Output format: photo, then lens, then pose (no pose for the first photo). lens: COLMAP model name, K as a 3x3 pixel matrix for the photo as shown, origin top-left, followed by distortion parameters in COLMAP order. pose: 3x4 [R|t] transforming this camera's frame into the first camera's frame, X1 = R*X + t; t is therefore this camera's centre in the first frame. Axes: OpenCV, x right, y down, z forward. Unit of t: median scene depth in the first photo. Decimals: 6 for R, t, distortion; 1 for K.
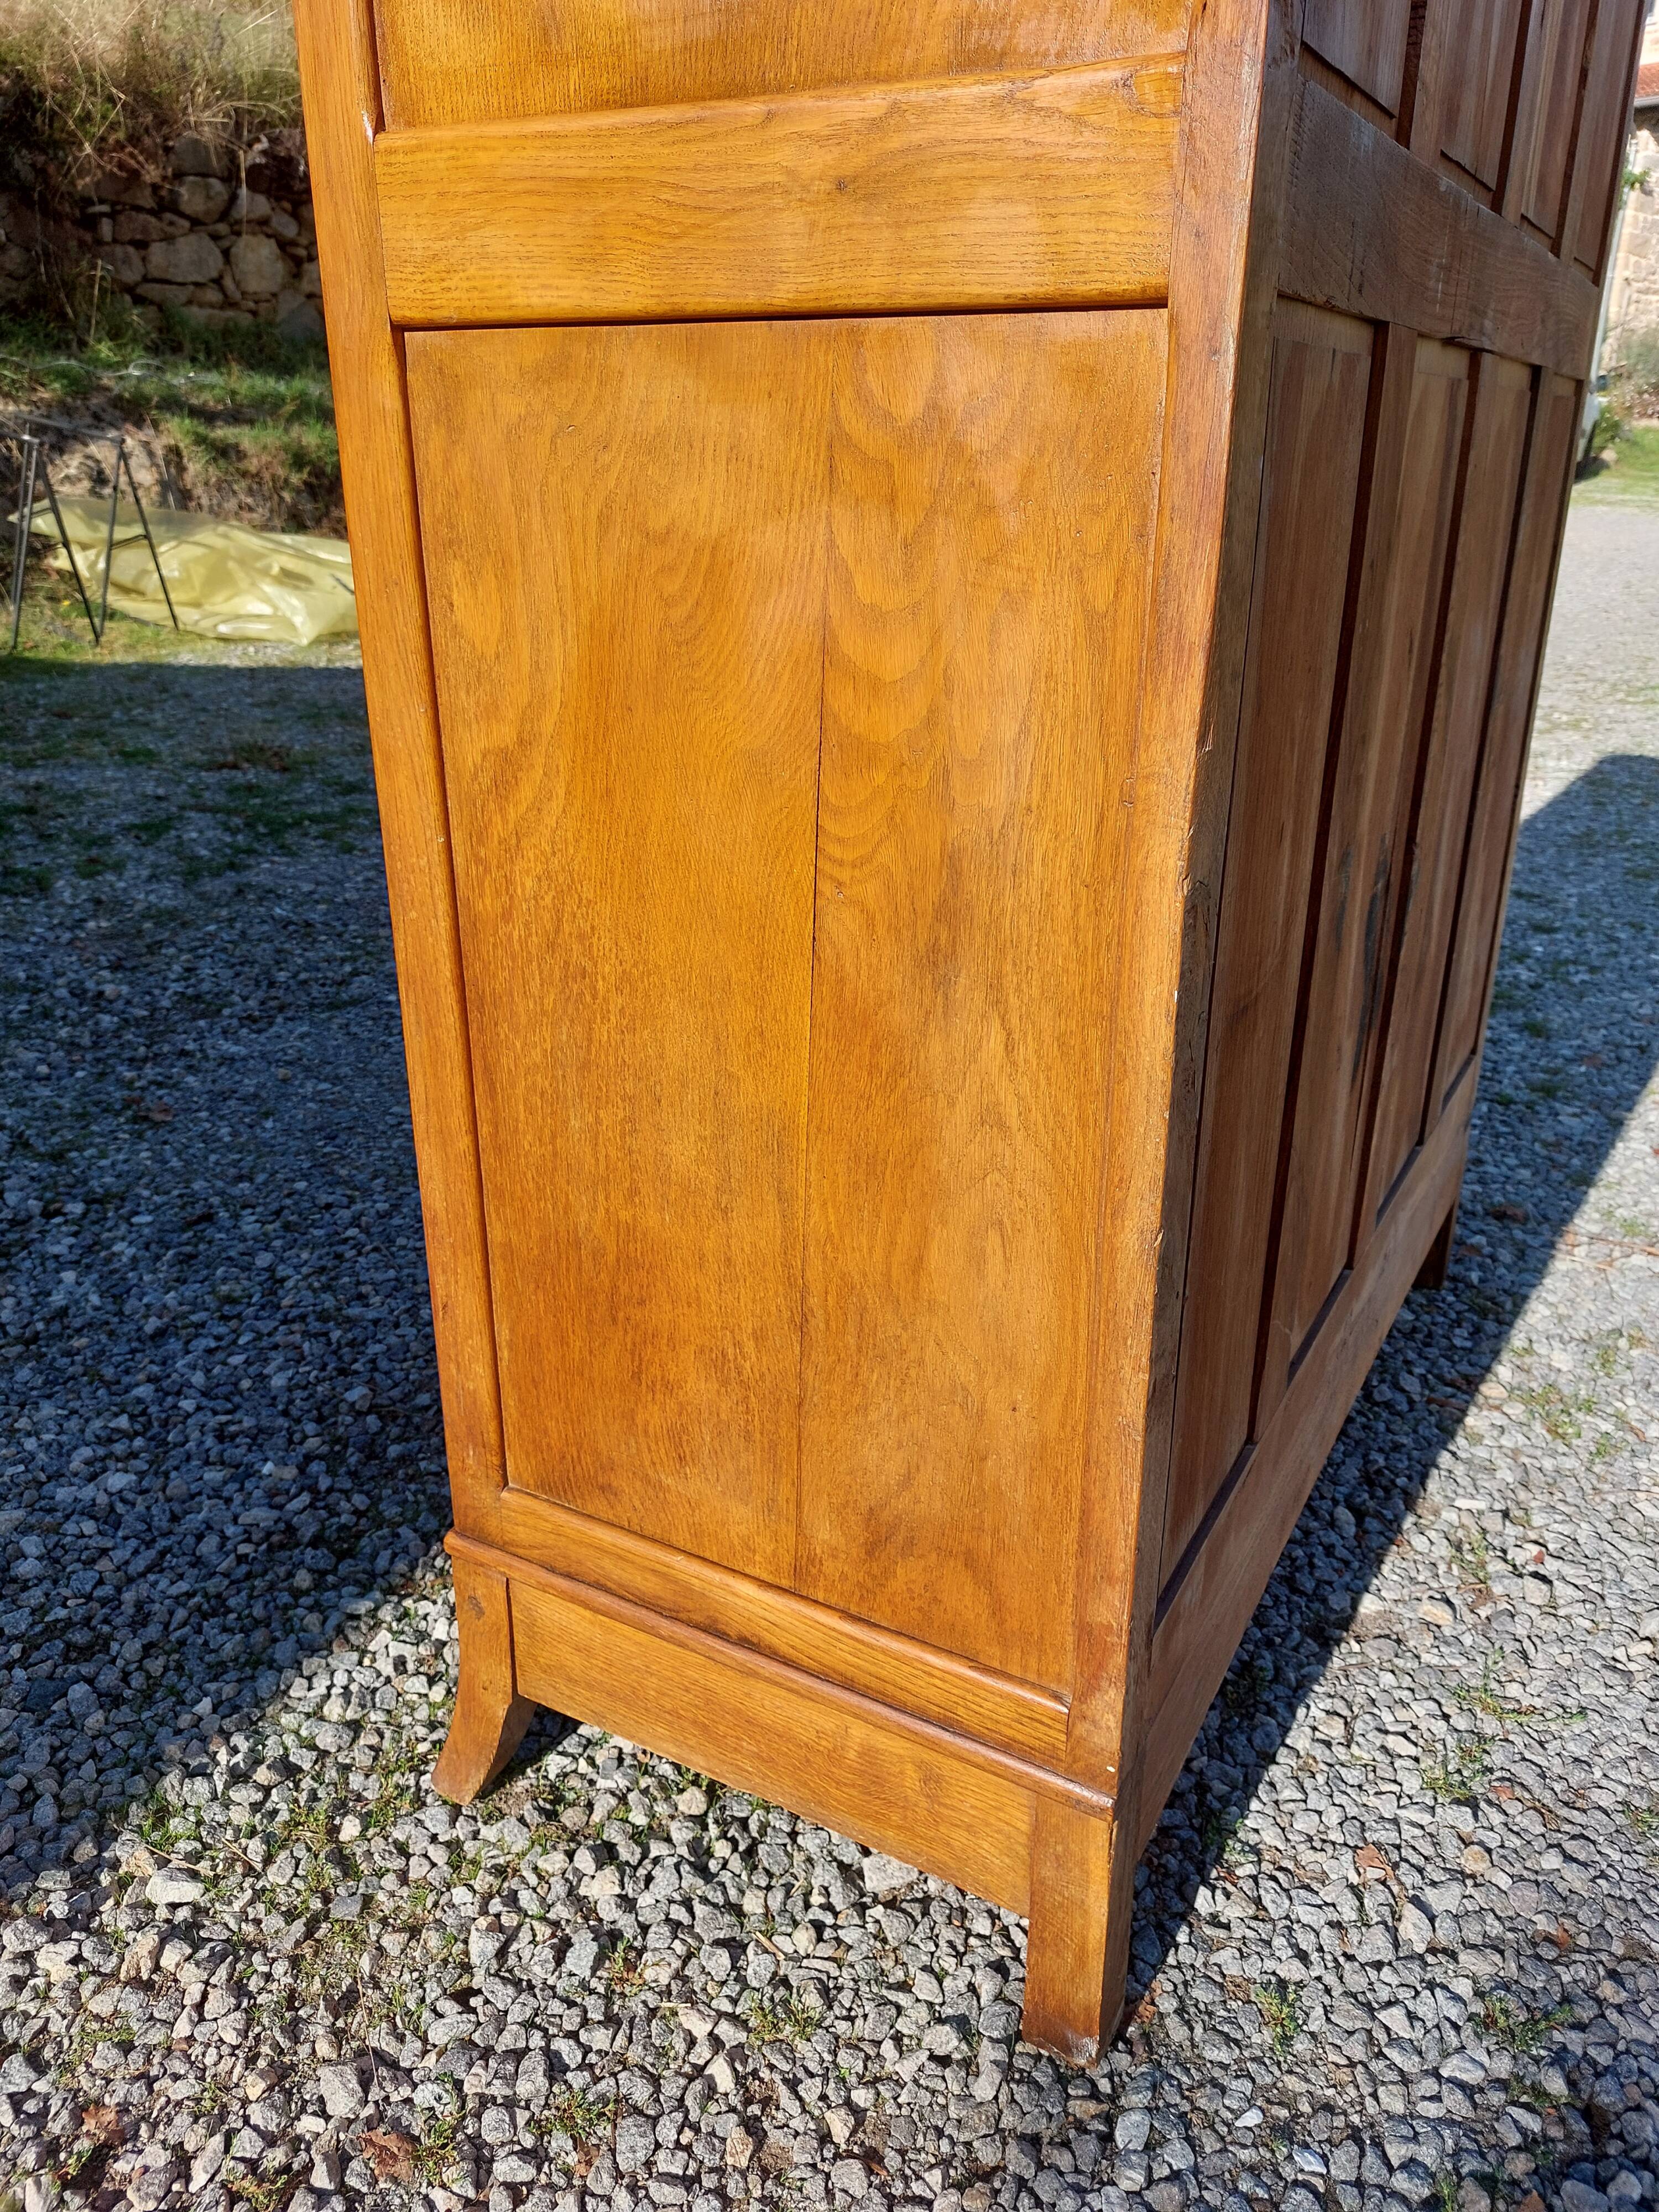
lens RADIAL K [[1605.1, 0, 828.8], [0, 1605.1, 1127.4], [0, 0, 1]] dist [0.088843, -0.100628]
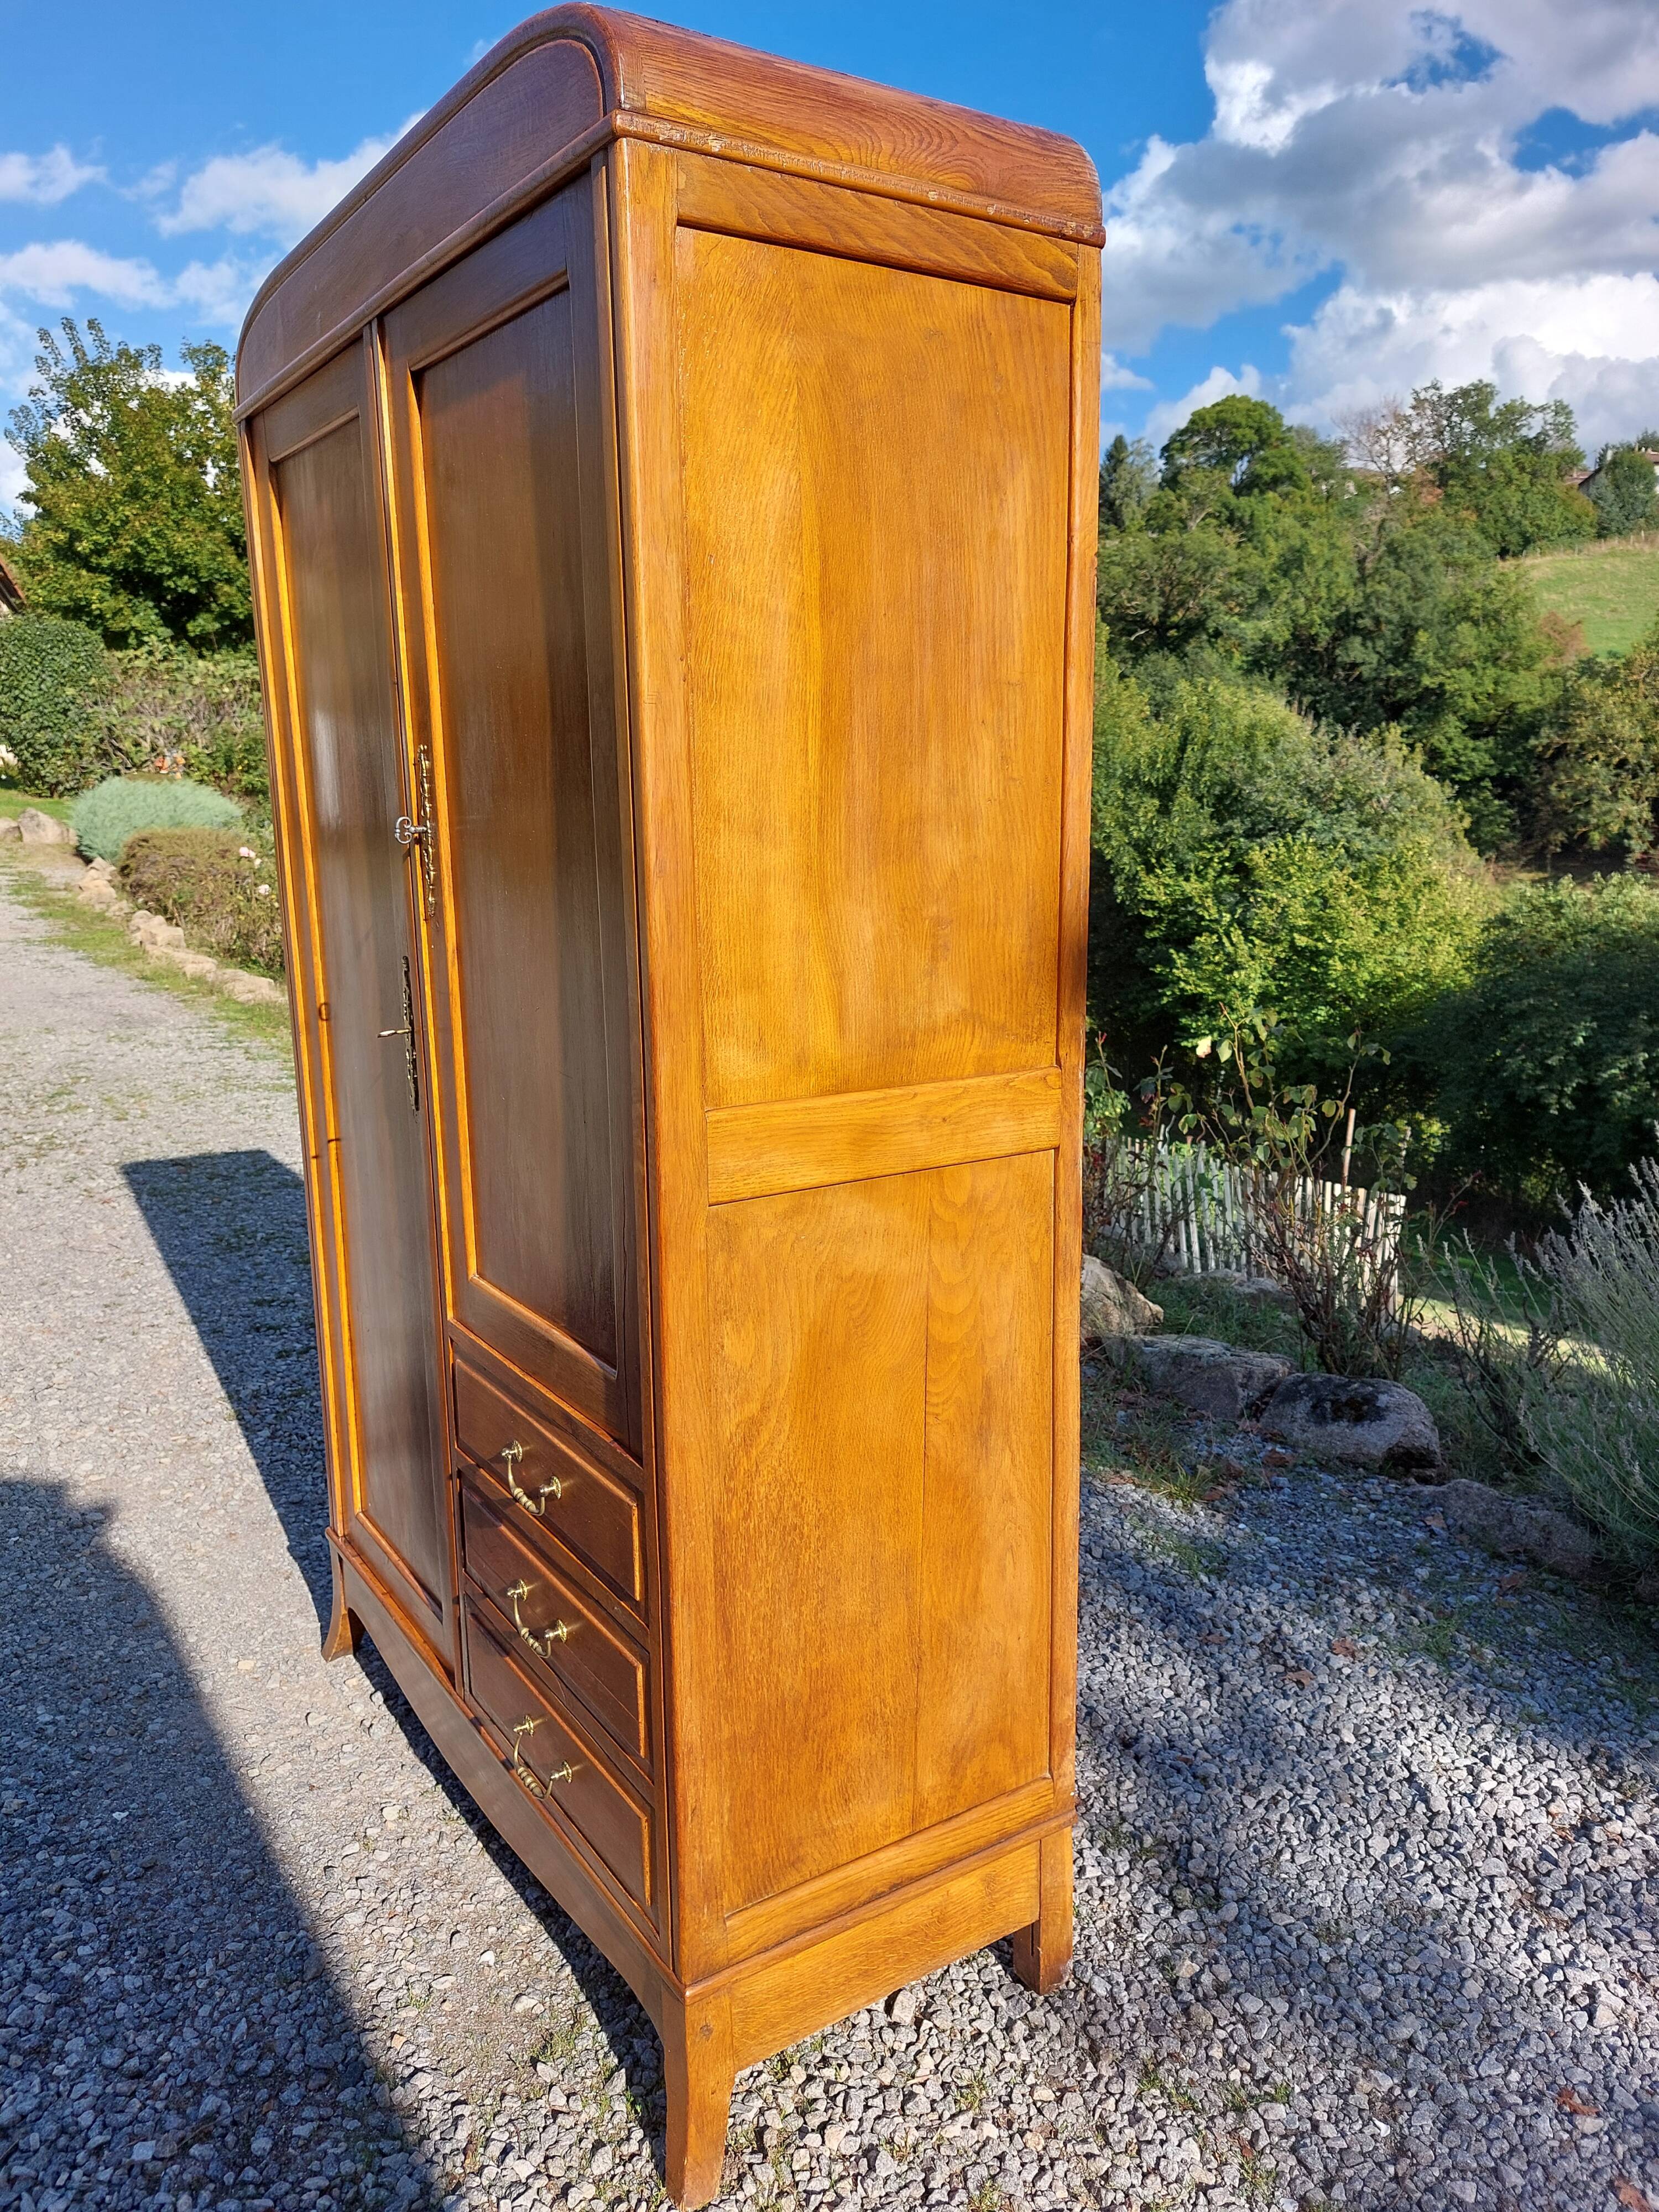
lens RADIAL K [[1596.9, 0, 888.3], [0, 1596.9, 1099.8], [0, 0, 1]] dist [0.093210, -0.100280]
pose [[0.446310, -0.180638, 0.876457, -1.655421], [0.330364, 0.943489, 0.026225, -0.584335], [-0.831665, 0.277845, 0.480765, 0.002437]]
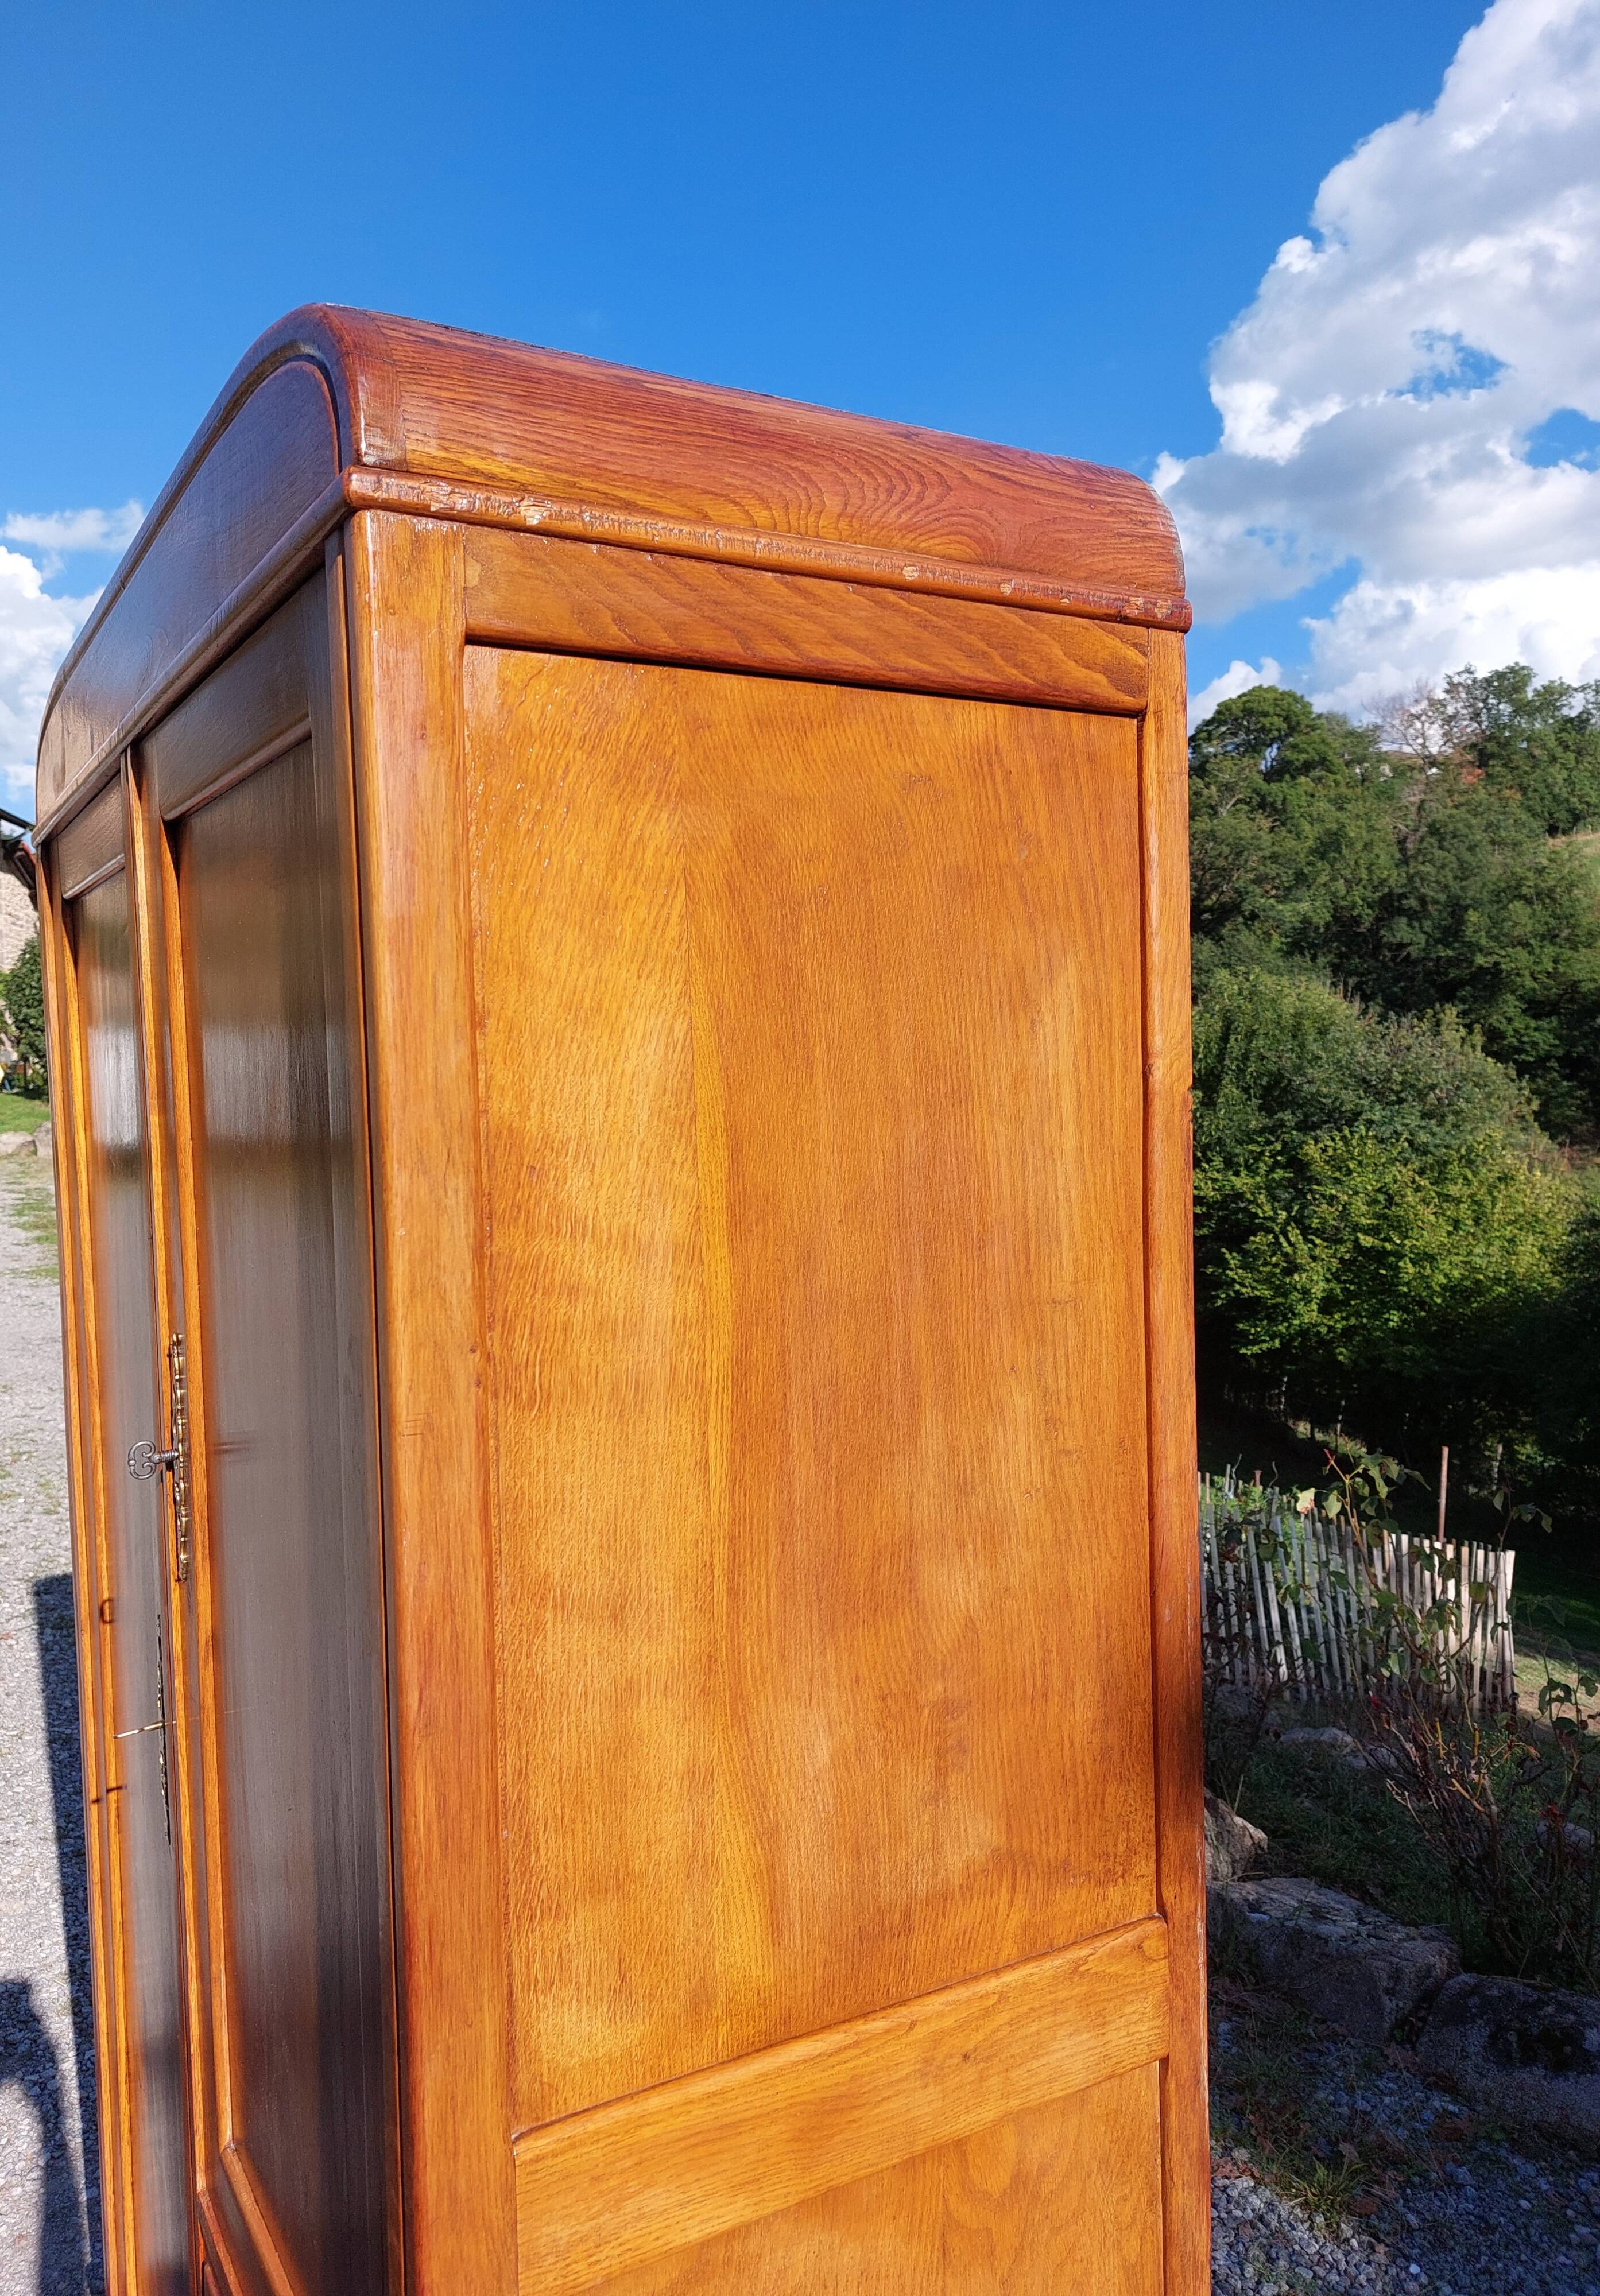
lens RADIAL K [[1692.4, 0, 800.0], [0, 1692.4, 1148.0], [0, 0, 1]] dist [0.137342, -0.185702]
pose [[0.504587, -0.050076, 0.861907, -1.005803], [0.335272, 0.931333, -0.142169, -0.923769], [-0.795603, 0.360710, 0.486728, 0.165456]]
